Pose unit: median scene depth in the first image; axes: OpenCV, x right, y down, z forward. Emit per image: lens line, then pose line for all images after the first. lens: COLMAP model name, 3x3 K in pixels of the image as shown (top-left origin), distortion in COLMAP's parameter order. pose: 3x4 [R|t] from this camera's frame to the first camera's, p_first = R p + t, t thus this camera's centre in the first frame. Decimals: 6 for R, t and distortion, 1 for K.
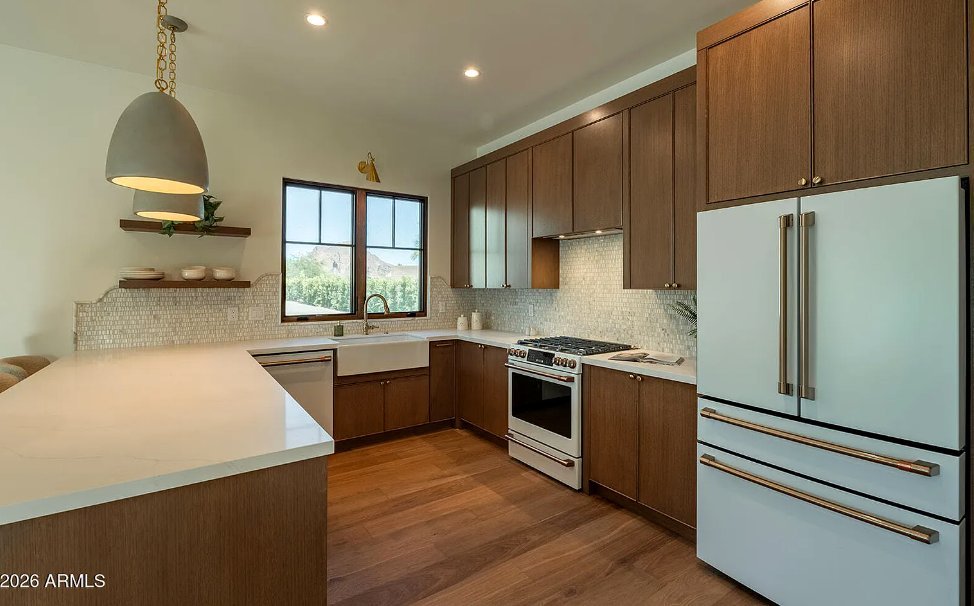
lens RADIAL K [[441.9, 0, 489.1], [0, 441.9, 280.1], [0, 0, 1]] dist [0.019495, 0.000023]
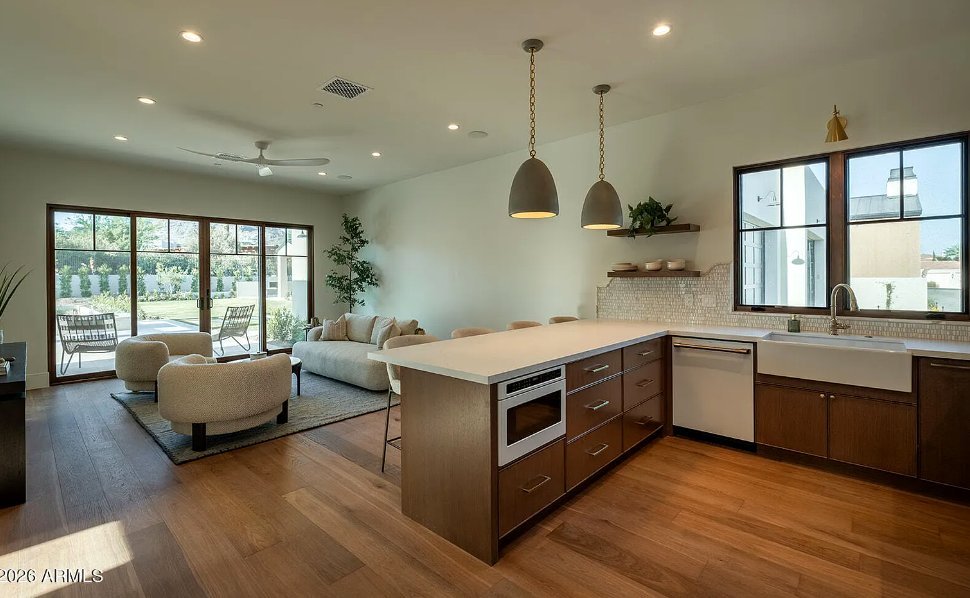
lens RADIAL K [[431.6, 0, 484.5], [0, 431.6, 277.3], [0, 0, 1]] dist [0.000649, 0.000205]
pose [[0.212238, -0.004538, -0.977208, 0.406829], [0.019981, 0.999800, -0.000304, 0.008505], [0.977014, -0.019461, 0.212286, 0.258121]]
